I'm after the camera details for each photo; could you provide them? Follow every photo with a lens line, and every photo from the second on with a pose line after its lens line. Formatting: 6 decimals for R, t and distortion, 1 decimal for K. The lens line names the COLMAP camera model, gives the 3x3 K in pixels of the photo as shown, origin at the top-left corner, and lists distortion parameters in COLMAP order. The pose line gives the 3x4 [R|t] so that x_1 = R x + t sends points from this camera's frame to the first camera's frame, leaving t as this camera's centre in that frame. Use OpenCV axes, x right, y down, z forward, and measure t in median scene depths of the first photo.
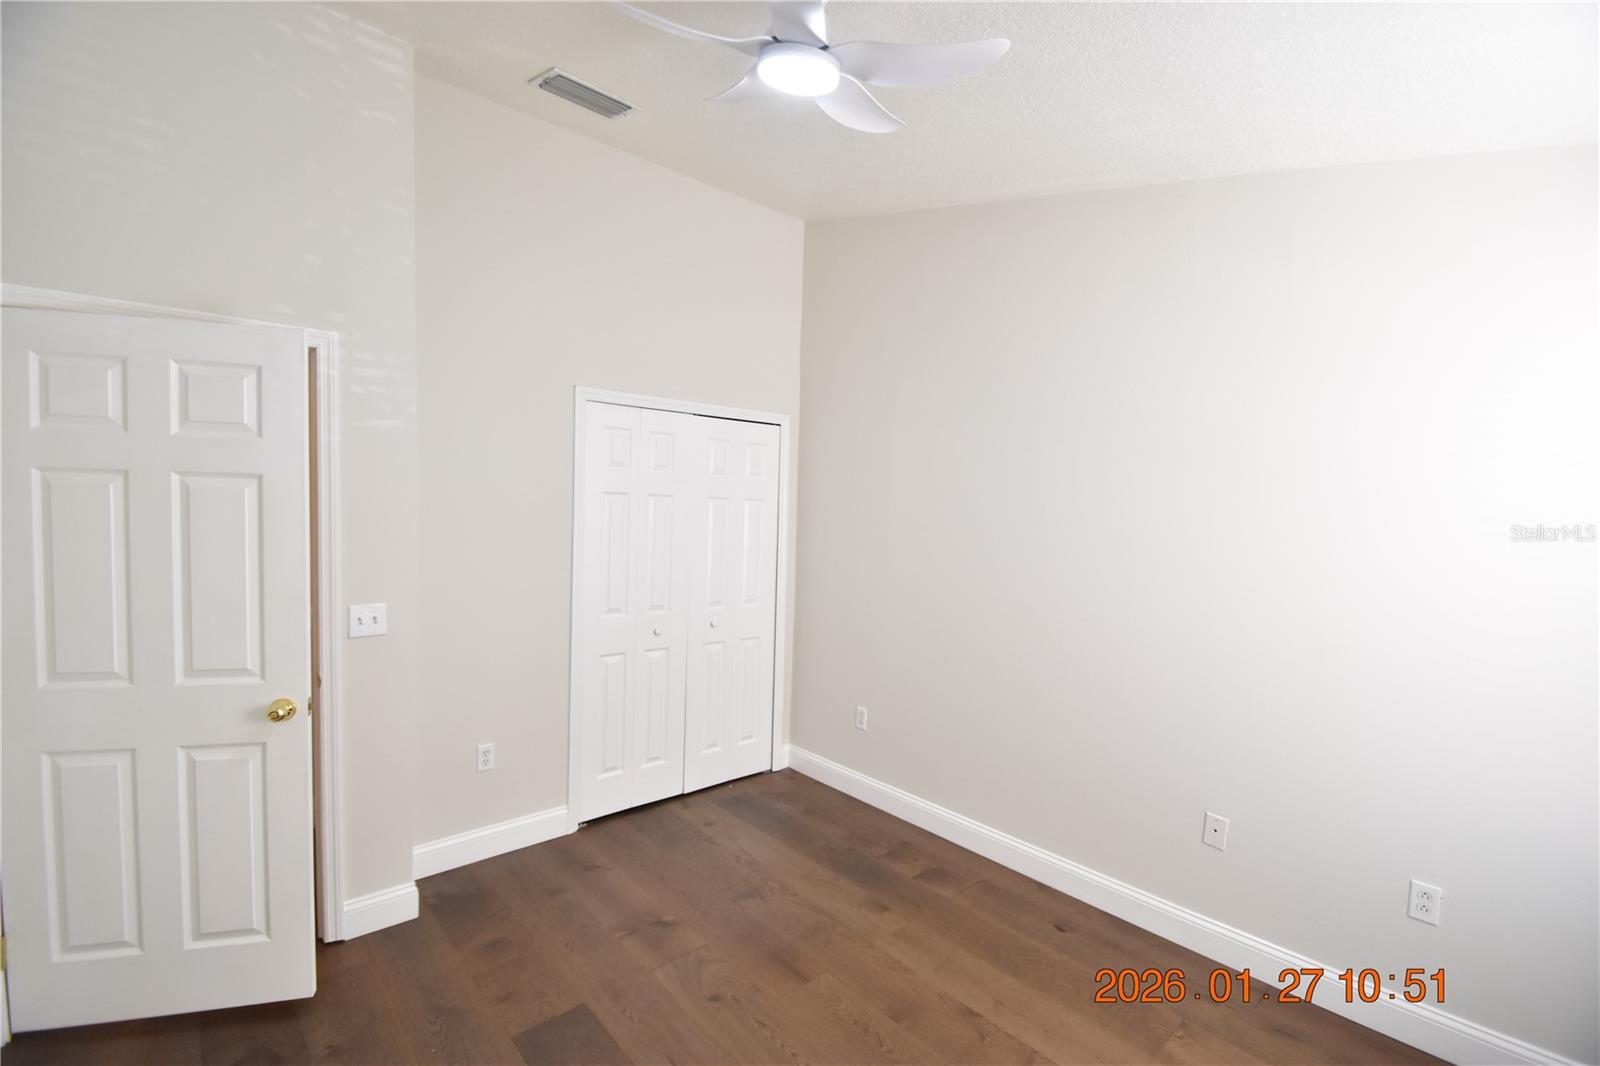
lens RADIAL K [[682.3, 0, 759.3], [0, 682.3, 533.7], [0, 0, 1]] dist [0.007933, -0.001807]
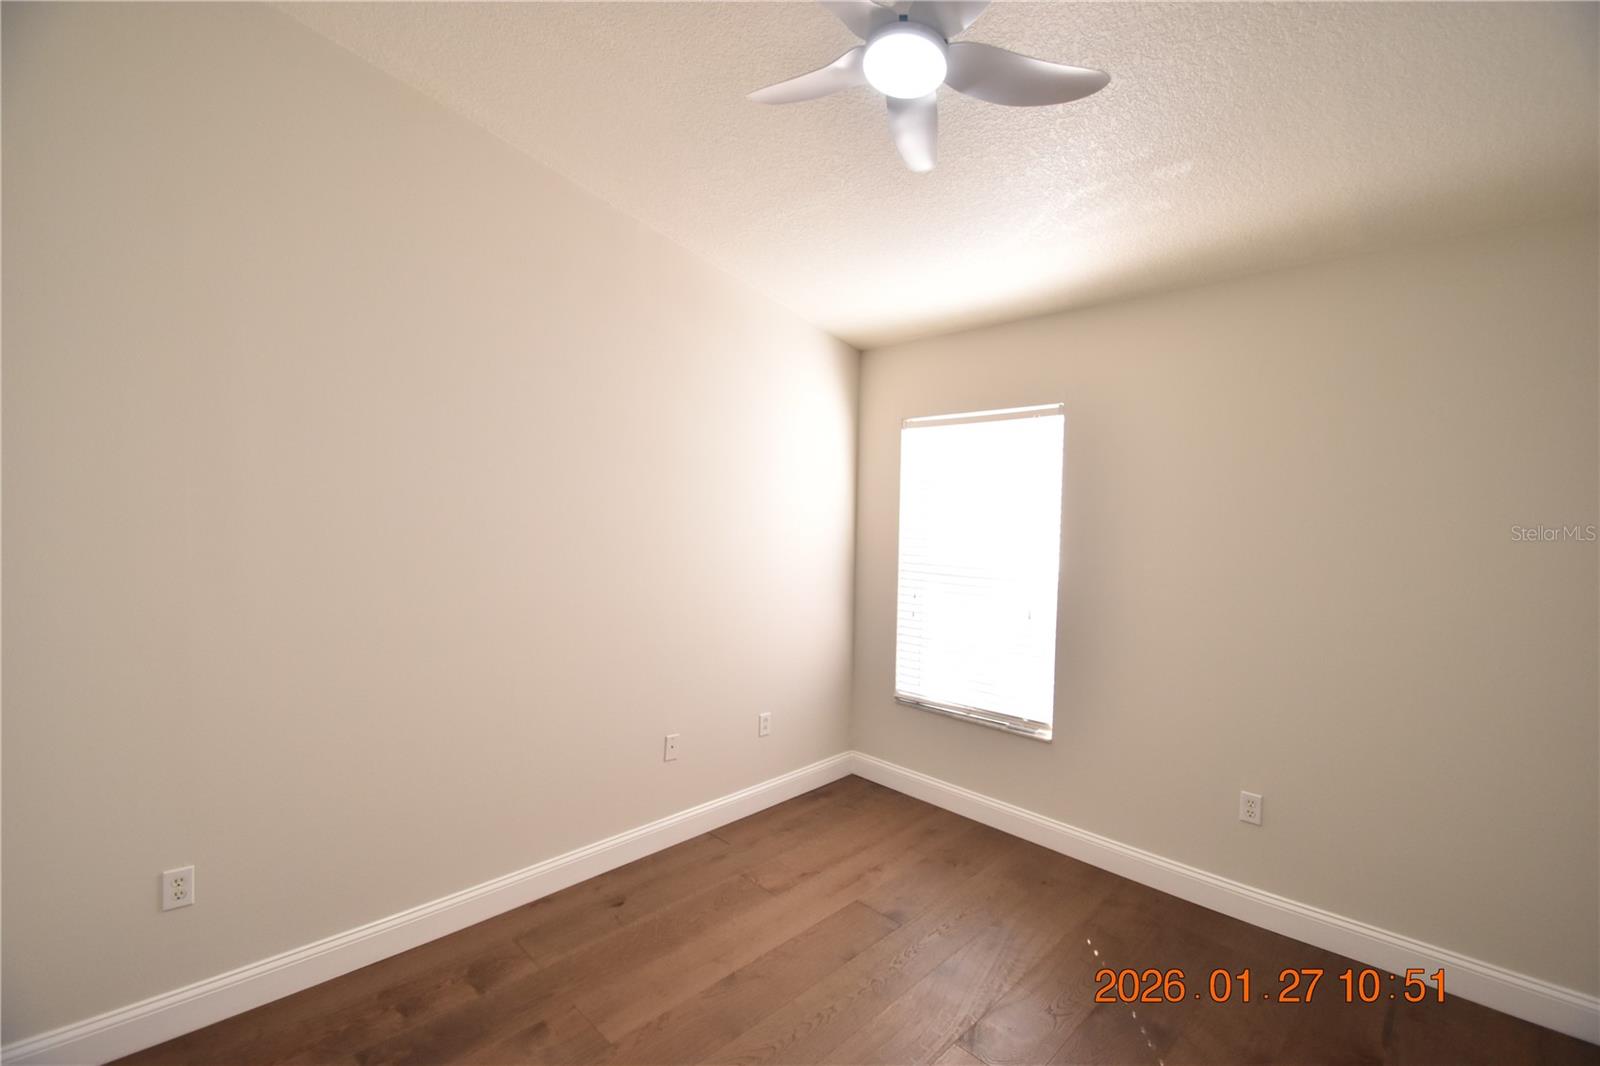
lens RADIAL K [[700.7, 0, 809.8], [0, 700.7, 534.8], [0, 0, 1]] dist [-0.000732, -0.003808]
pose [[-0.082204, -0.050886, 0.995316, -0.635939], [0.034618, 0.997947, 0.053880, -0.027616], [-0.996014, 0.038885, -0.080274, 0.814815]]
